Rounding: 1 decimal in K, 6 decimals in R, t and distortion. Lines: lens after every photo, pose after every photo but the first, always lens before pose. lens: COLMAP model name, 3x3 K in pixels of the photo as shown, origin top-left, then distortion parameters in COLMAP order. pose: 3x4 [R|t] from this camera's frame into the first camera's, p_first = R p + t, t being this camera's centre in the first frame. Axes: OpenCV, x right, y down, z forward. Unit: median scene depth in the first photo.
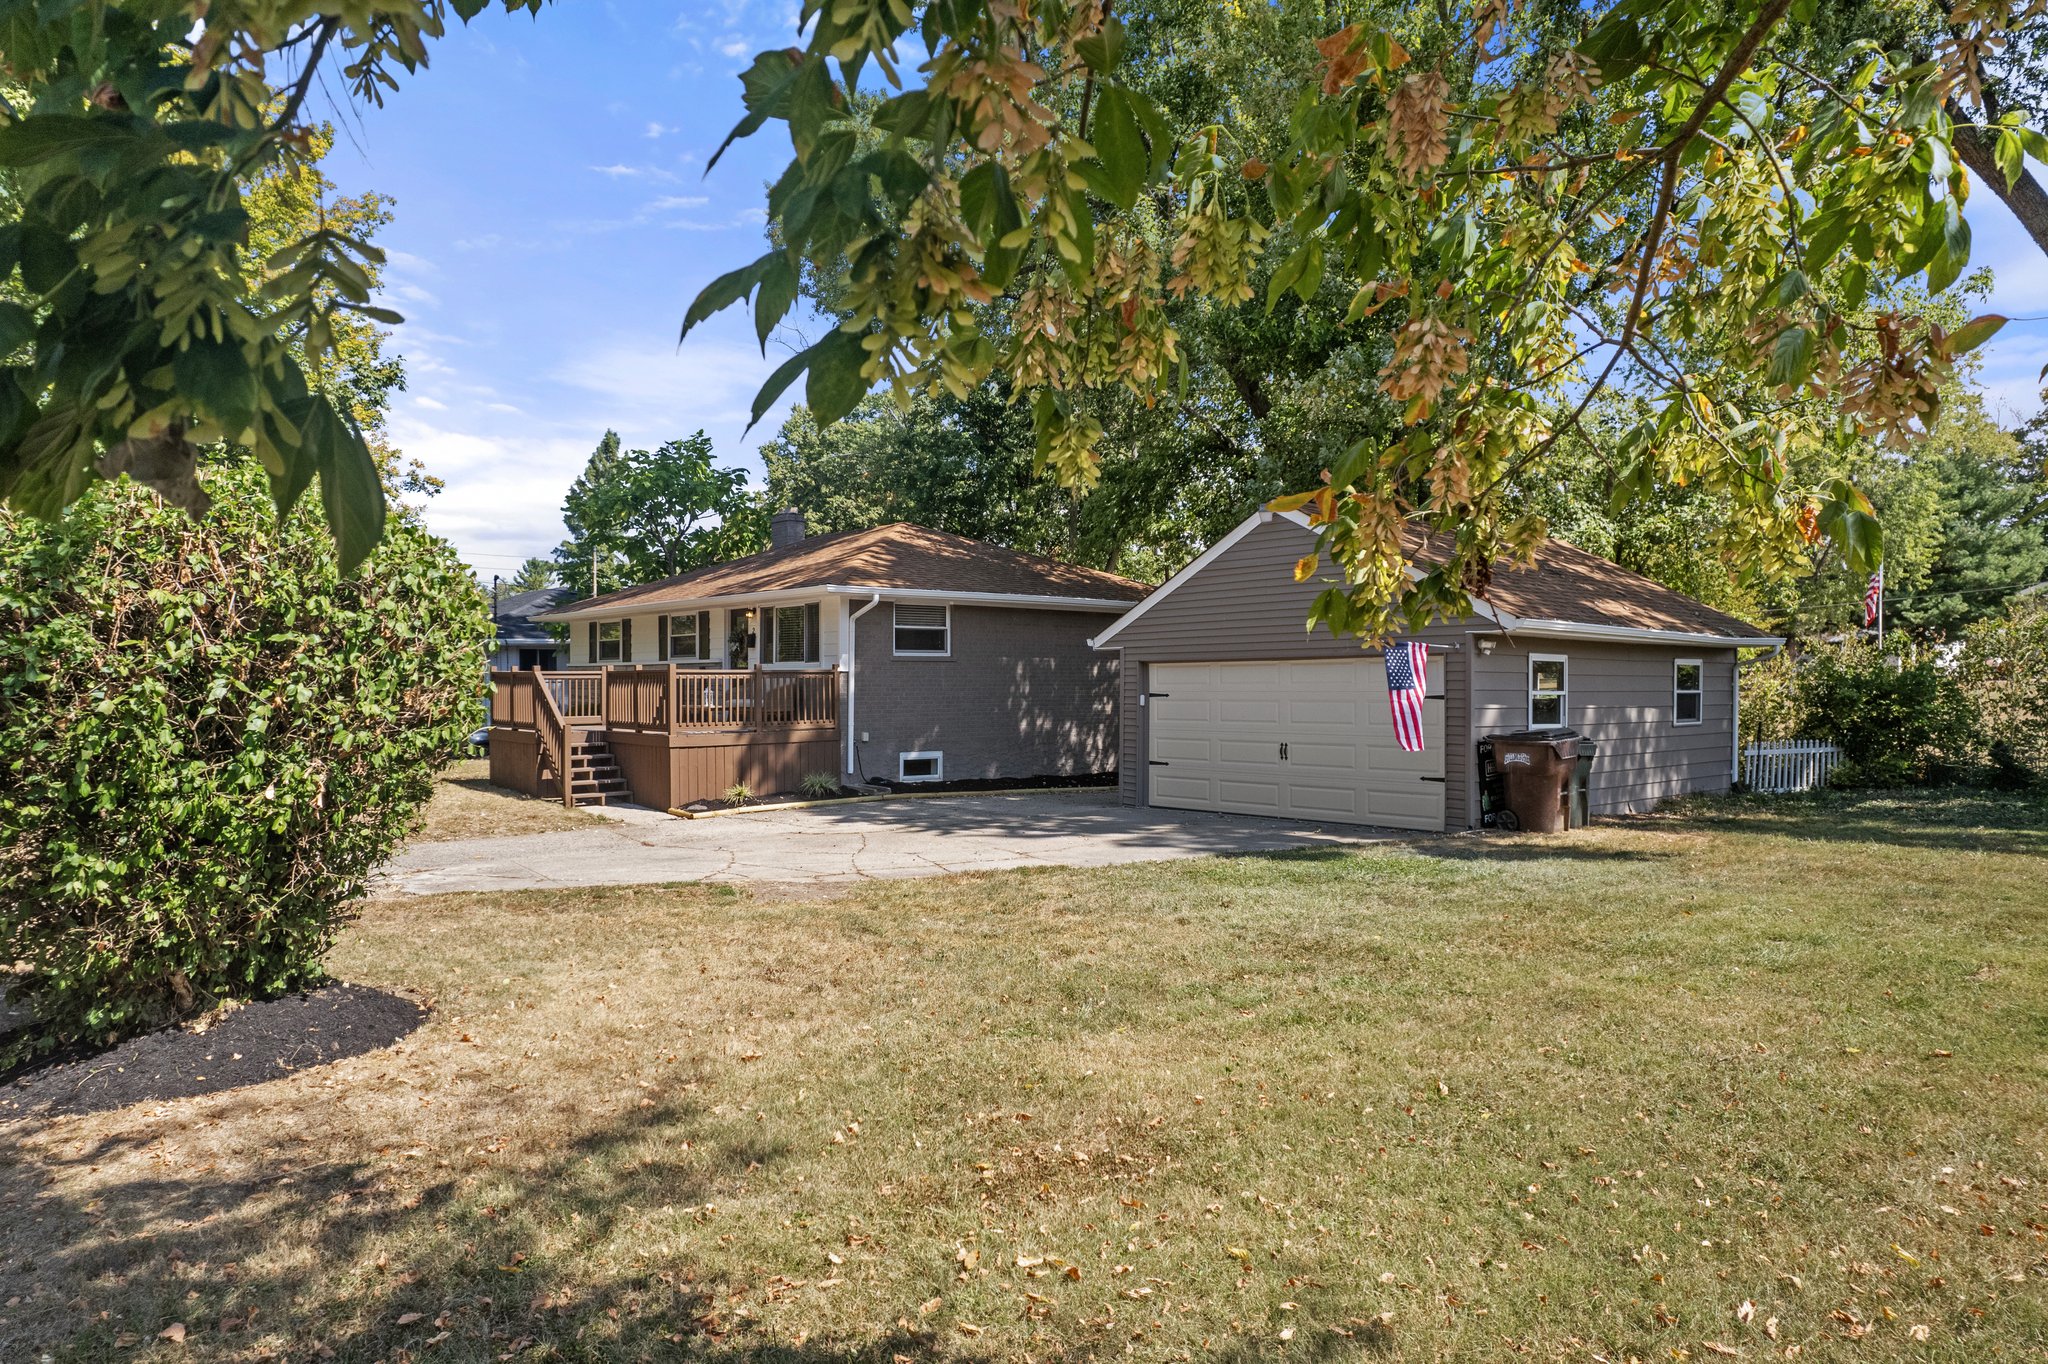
lens RADIAL K [[1340.1, 0, 1024.0], [0, 1340.1, 682.0], [0, 0, 1]] dist [-0.029780, 0.002207]
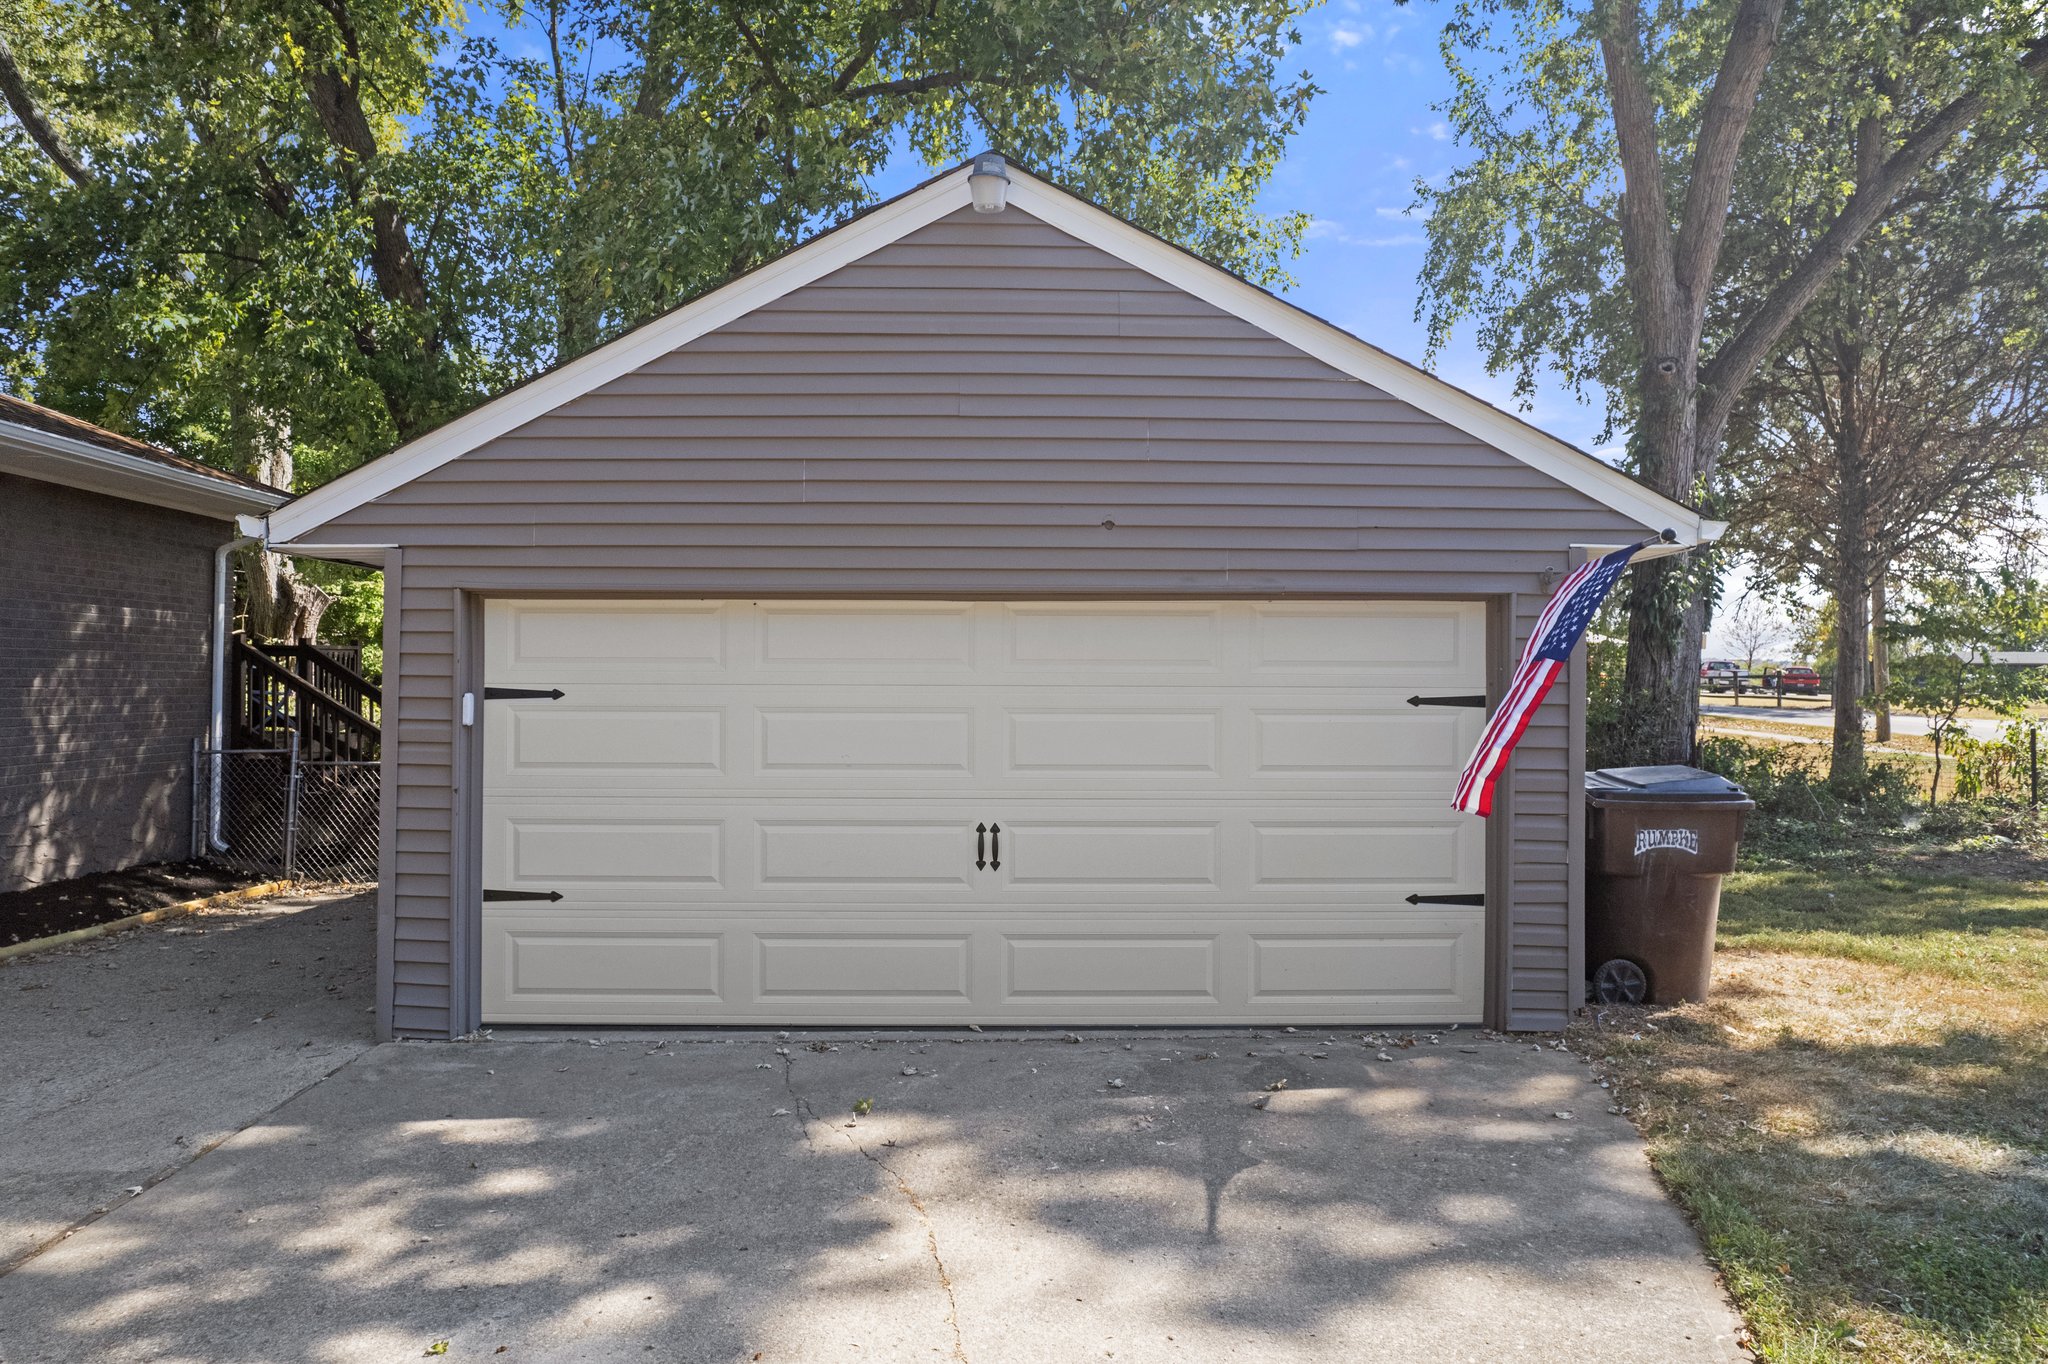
lens RADIAL K [[1340.1, 0, 1024.0], [0, 1340.1, 682.0], [0, 0, 1]] dist [-0.029780, 0.002207]
pose [[0.608616, 0.013212, 0.793355, -0.082230], [-0.009157, 0.999912, -0.009627, 0.008309], [-0.793412, -0.001405, 0.608683, 0.643131]]
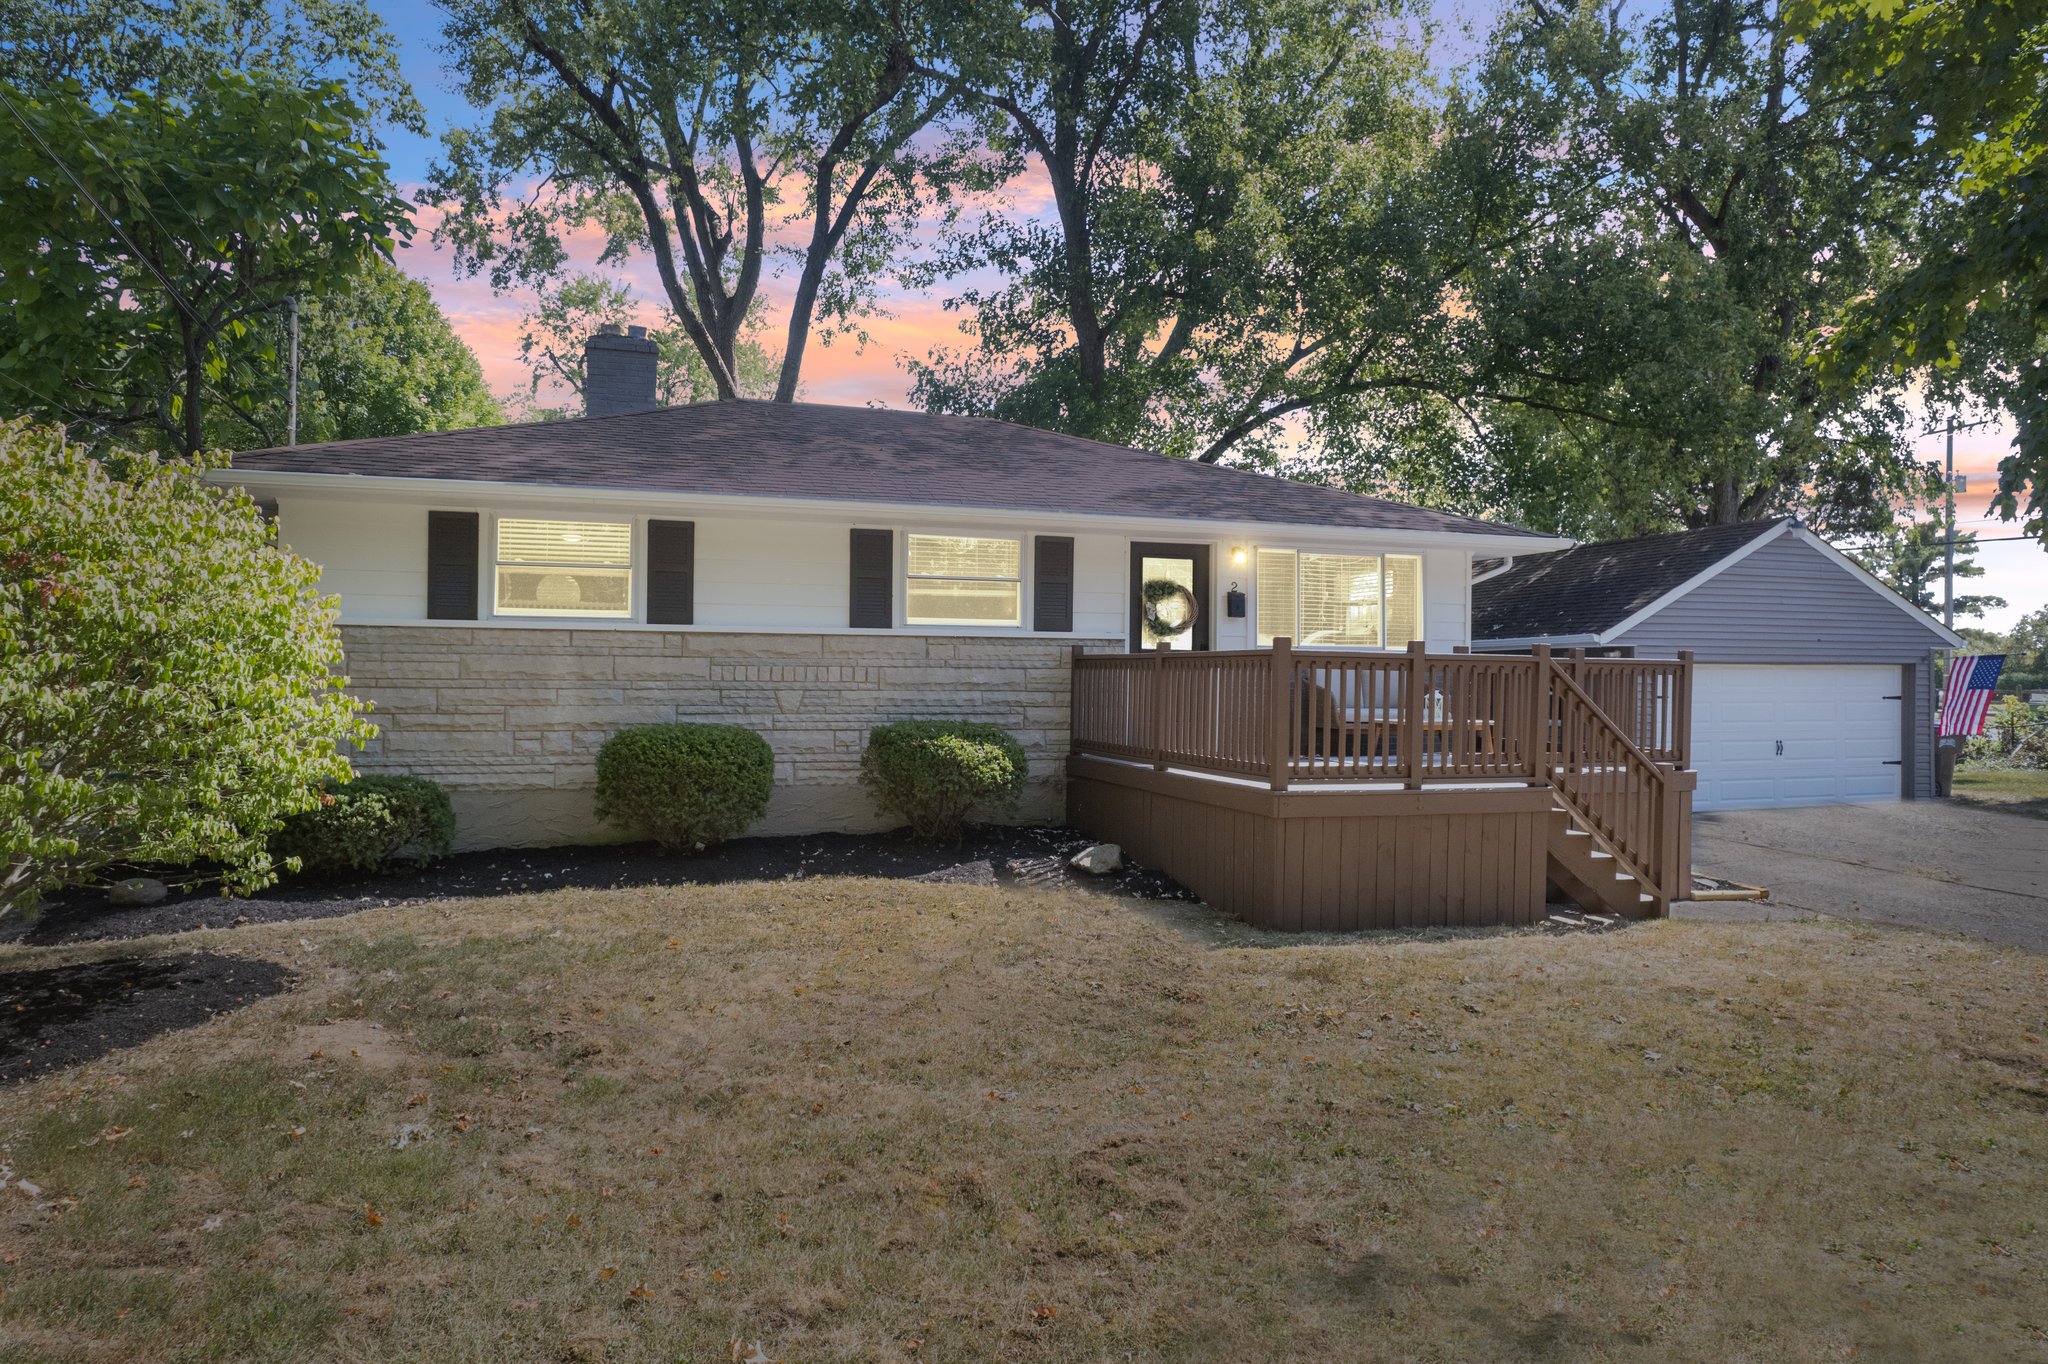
lens RADIAL K [[1365.0, 0, 1024.0], [0, 1365.0, 682.0], [0, 0, 1]] dist [-0.040766, 0.000845]
pose [[0.358491, 0.009810, 0.933482, -0.886224], [-0.003253, 0.999952, -0.009259, 0.008871], [-0.933528, 0.000283, 0.358505, 0.995329]]
